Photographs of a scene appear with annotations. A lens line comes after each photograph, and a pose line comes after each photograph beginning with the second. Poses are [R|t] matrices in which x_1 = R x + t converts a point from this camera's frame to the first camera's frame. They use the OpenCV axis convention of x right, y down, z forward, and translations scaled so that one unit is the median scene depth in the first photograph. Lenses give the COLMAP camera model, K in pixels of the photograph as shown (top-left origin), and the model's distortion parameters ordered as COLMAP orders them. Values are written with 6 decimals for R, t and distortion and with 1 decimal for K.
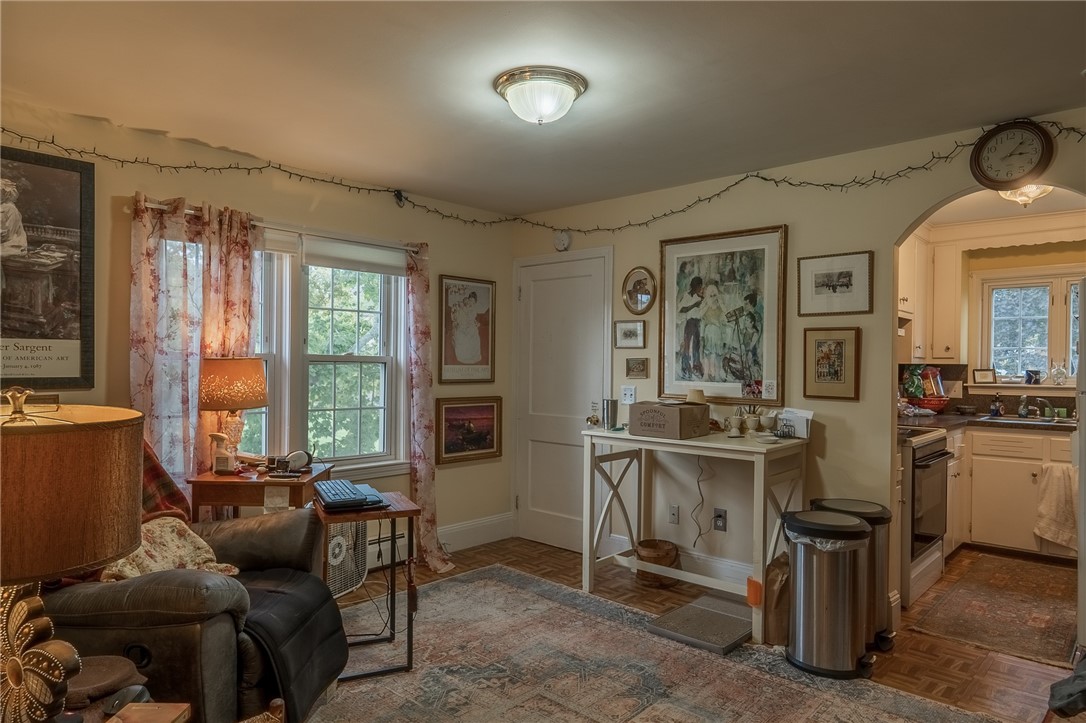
lens RADIAL K [[681.7, 0, 514.1], [0, 681.7, 363.0], [0, 0, 1]] dist [0.001711, -0.002294]
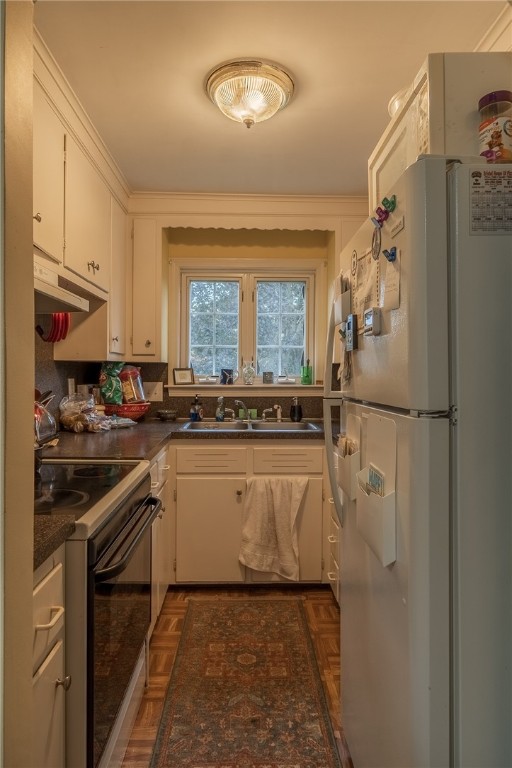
lens RADIAL K [[473.0, 0, 256.0], [0, 473.0, 384.0], [0, 0, 1]] dist [0.002381, 0.001778]
pose [[0.698426, -0.023228, 0.715306, 0.330068], [-0.000030, 0.999472, 0.032485, 0.009928], [-0.715683, -0.022709, 0.698056, 0.528316]]
